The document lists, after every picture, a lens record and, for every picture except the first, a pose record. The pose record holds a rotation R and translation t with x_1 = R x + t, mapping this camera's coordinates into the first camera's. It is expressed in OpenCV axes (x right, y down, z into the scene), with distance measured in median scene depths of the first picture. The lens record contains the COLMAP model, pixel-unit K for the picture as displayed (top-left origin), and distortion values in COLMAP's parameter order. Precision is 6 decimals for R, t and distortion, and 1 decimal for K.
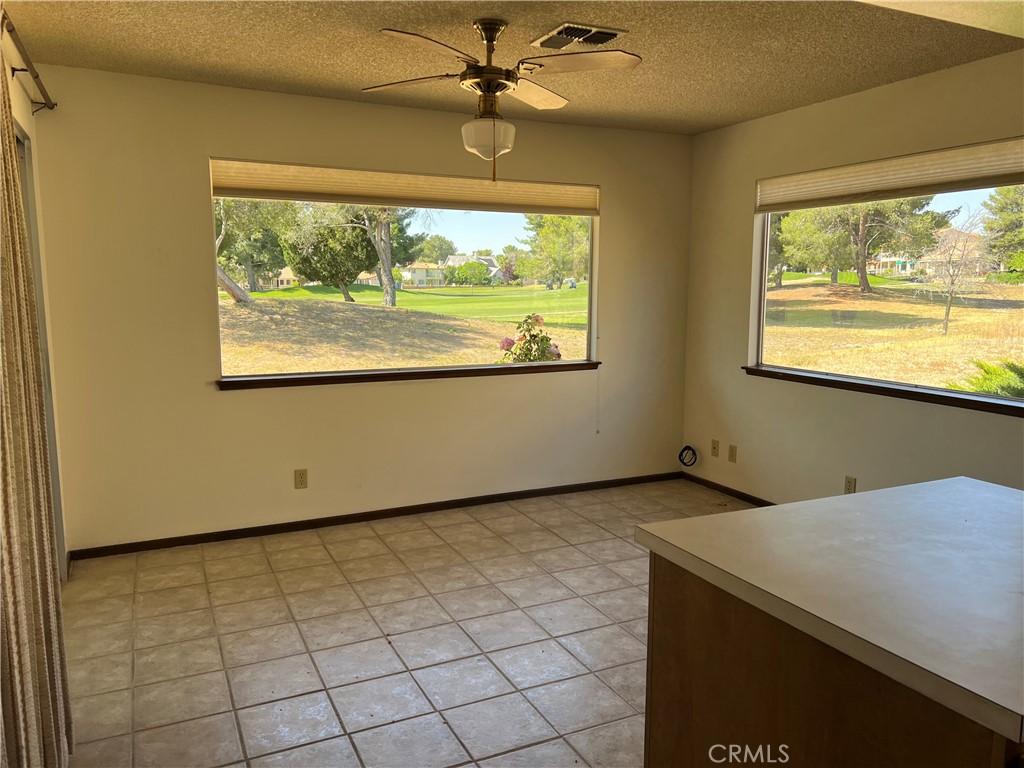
lens RADIAL K [[770.6, 0, 512.2], [0, 770.6, 381.2], [0, 0, 1]] dist [0.044740, -0.008207]
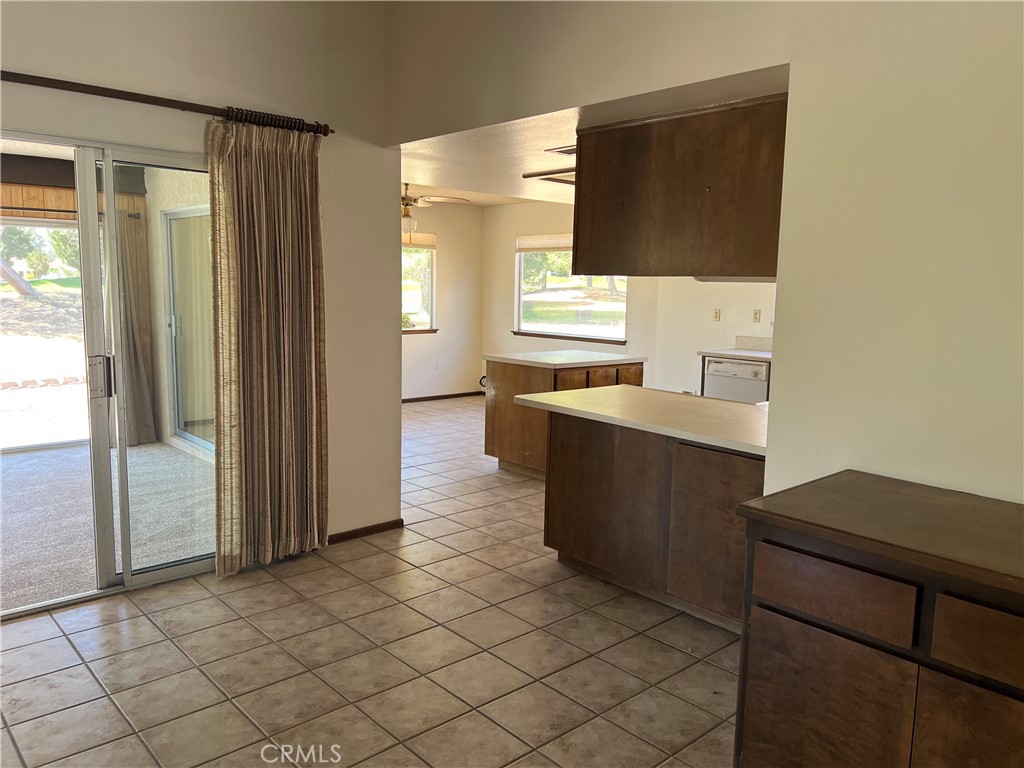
lens RADIAL K [[770.6, 0, 512.7], [0, 770.6, 385.2], [0, 0, 1]] dist [0.044740, -0.008207]
pose [[0.959158, -0.019188, 0.282219, -0.041961], [0.017646, 0.999812, 0.008005, 0.017252], [-0.282320, -0.002698, 0.959317, -0.145065]]
